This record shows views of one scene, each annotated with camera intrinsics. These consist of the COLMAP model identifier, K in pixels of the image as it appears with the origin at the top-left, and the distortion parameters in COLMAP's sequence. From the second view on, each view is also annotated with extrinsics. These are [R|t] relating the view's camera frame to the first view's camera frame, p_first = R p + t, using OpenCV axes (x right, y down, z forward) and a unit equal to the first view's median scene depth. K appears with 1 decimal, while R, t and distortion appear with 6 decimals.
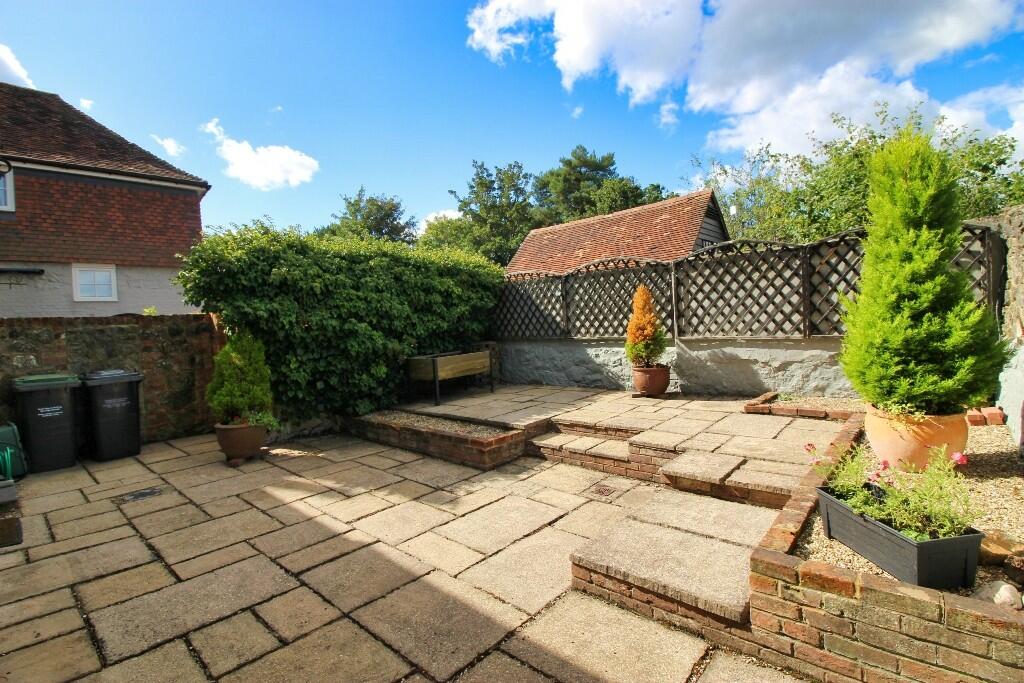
lens RADIAL K [[471.3, 0, 505.8], [0, 471.3, 341.4], [0, 0, 1]] dist [-0.008611, -0.001812]
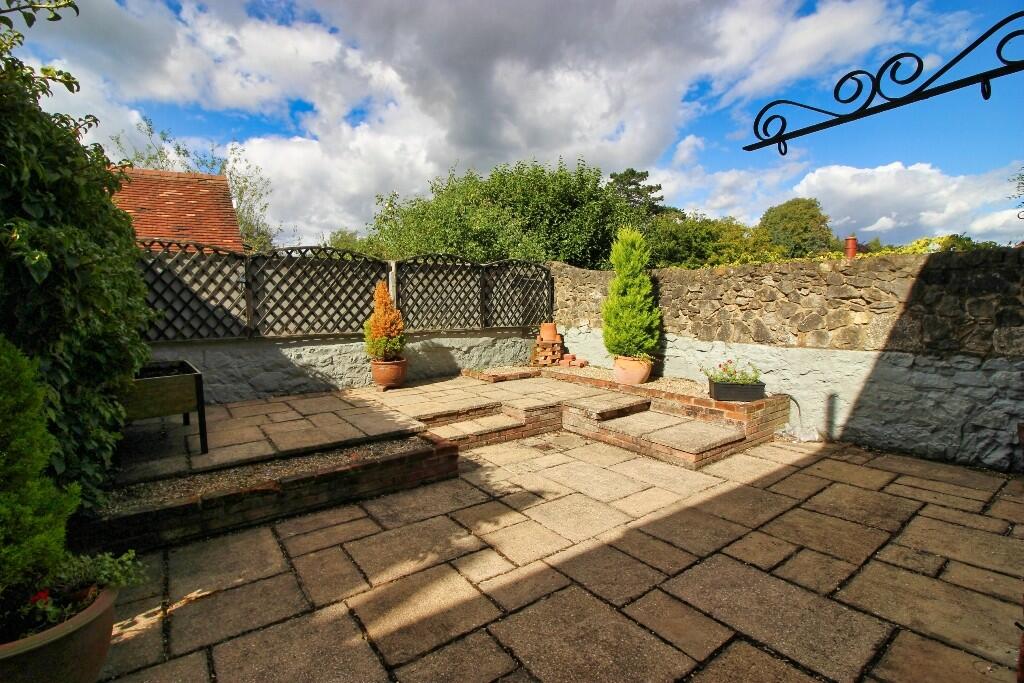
lens RADIAL K [[471.3, 0, 507.1], [0, 471.3, 343.0], [0, 0, 1]] dist [-0.008611, -0.001812]
pose [[0.215109, -0.035165, 0.975957, -0.785826], [0.044271, 0.998675, 0.026226, 0.000740], [-0.975586, 0.037566, 0.216380, 0.618265]]
